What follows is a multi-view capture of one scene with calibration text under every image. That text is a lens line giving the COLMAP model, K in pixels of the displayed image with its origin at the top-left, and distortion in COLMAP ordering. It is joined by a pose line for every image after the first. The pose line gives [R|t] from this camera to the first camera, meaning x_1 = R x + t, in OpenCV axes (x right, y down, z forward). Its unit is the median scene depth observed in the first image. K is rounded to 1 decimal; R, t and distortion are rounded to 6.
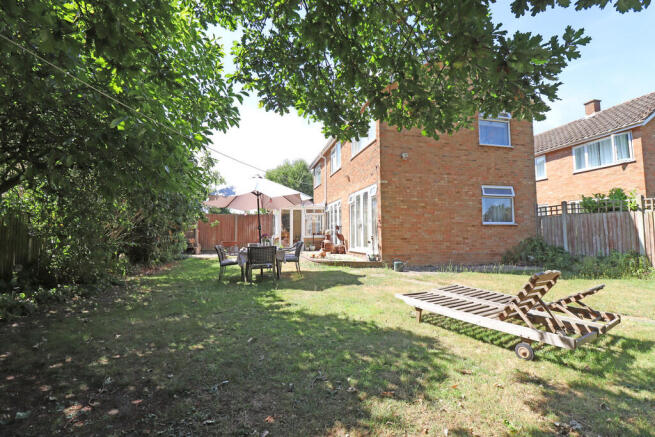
lens RADIAL K [[303.9, 0, 328.7], [0, 303.9, 214.3], [0, 0, 1]] dist [-0.023249, -0.000205]
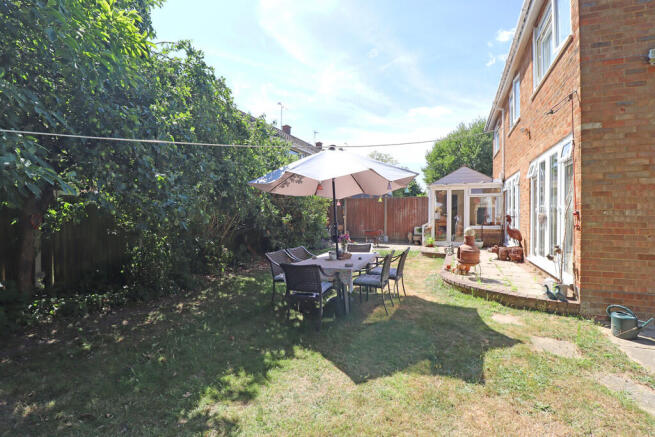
lens RADIAL K [[303.9, 0, 328.7], [0, 303.9, 214.3], [0, 0, 1]] dist [-0.023249, -0.000205]
pose [[0.803274, 0.010415, -0.595519, 0.132130], [0.032073, 0.997640, 0.060709, -0.017213], [0.594746, -0.067866, 0.801044, 0.405771]]
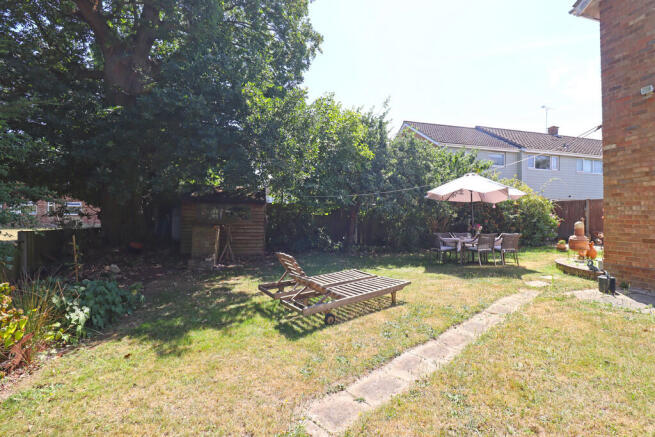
lens RADIAL K [[303.9, 0, 328.7], [0, 303.9, 214.3], [0, 0, 1]] dist [-0.023249, -0.000205]
pose [[0.003667, -0.002633, -0.999990, 0.772692], [0.057107, 0.998365, -0.002419, -0.000924], [0.998361, -0.057098, 0.003811, 0.403579]]
